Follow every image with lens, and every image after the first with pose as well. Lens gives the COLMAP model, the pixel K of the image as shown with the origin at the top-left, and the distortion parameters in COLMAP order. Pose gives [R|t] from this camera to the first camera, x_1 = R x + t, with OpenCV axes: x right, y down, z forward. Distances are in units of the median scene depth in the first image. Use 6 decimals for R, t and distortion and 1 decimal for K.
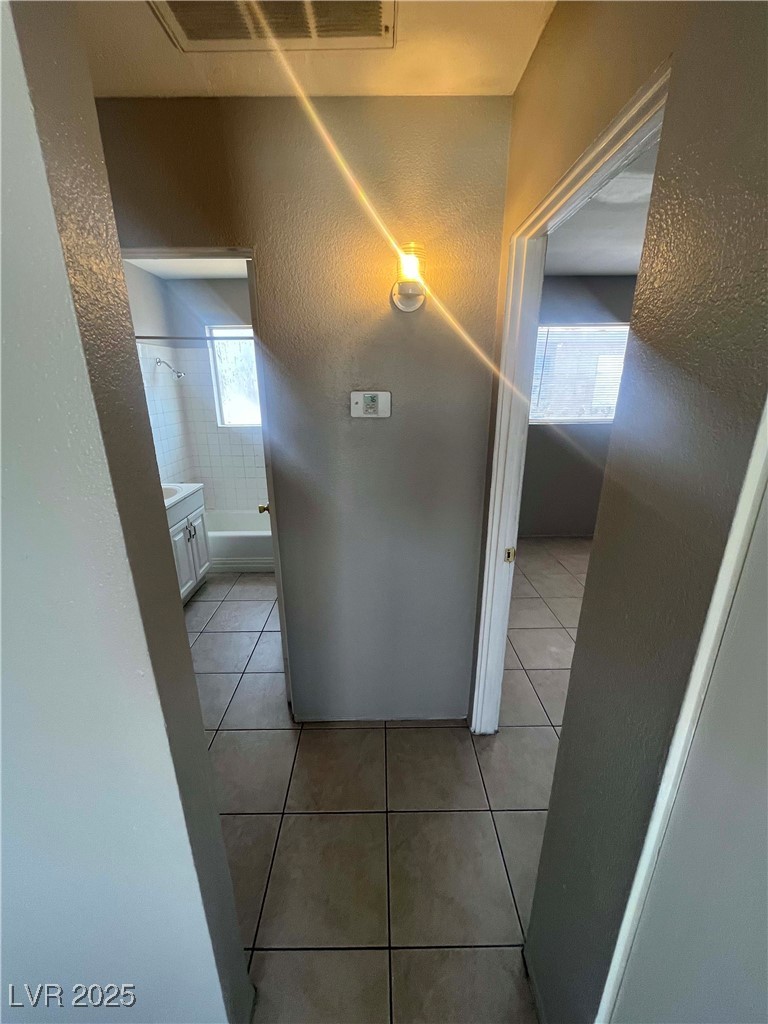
lens RADIAL K [[412.1, 0, 382.6], [0, 412.1, 513.0], [0, 0, 1]] dist [-0.001546, -0.000020]
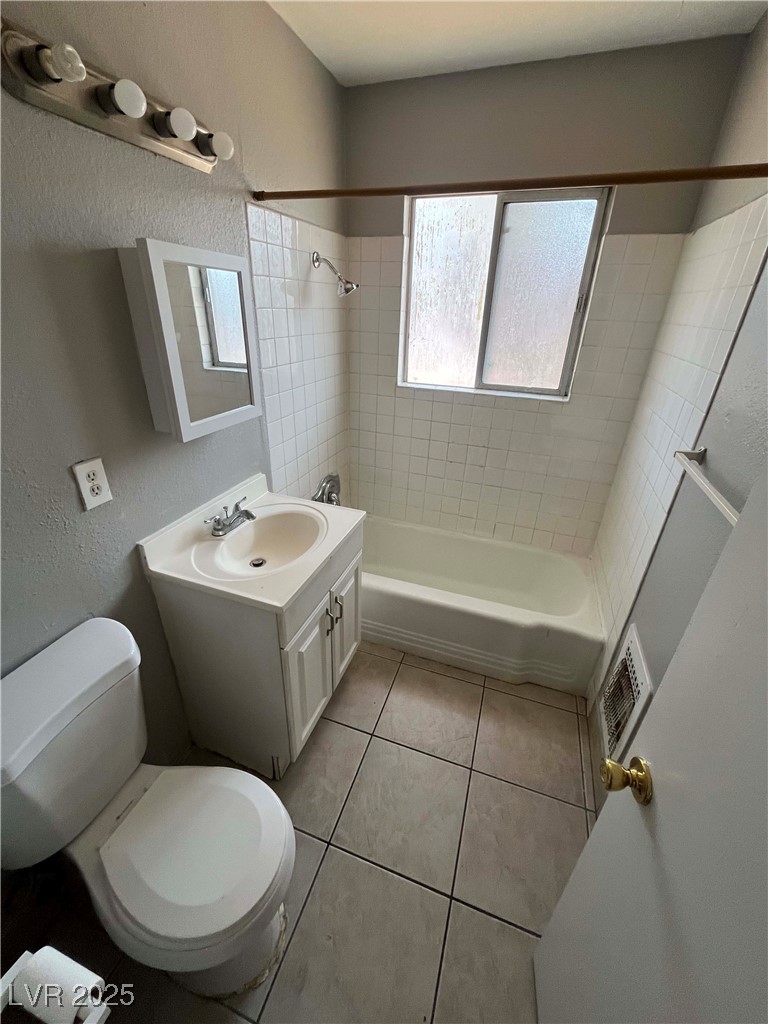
lens RADIAL K [[412.1, 0, 379.0], [0, 412.1, 510.3], [0, 0, 1]] dist [-0.001546, -0.000020]
pose [[0.936493, 0.177475, -0.302462, -0.246170], [-0.133994, 0.978134, 0.159059, -0.144254], [0.324078, -0.108429, 0.939796, 0.484233]]
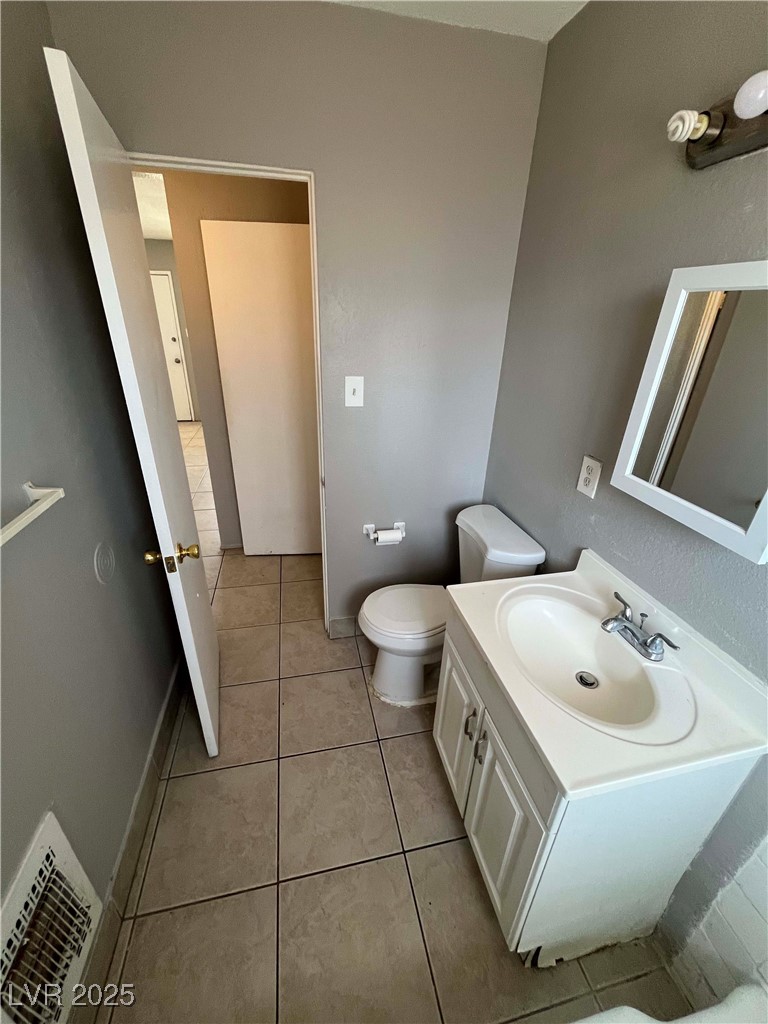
lens RADIAL K [[412.1, 0, 383.6], [0, 412.1, 509.7], [0, 0, 1]] dist [-0.001546, -0.000020]
pose [[-0.979440, 0.057548, -0.193356, -0.278323], [-0.092244, 0.724638, 0.682928, -0.308638], [0.179414, 0.686723, -0.704430, 0.963269]]
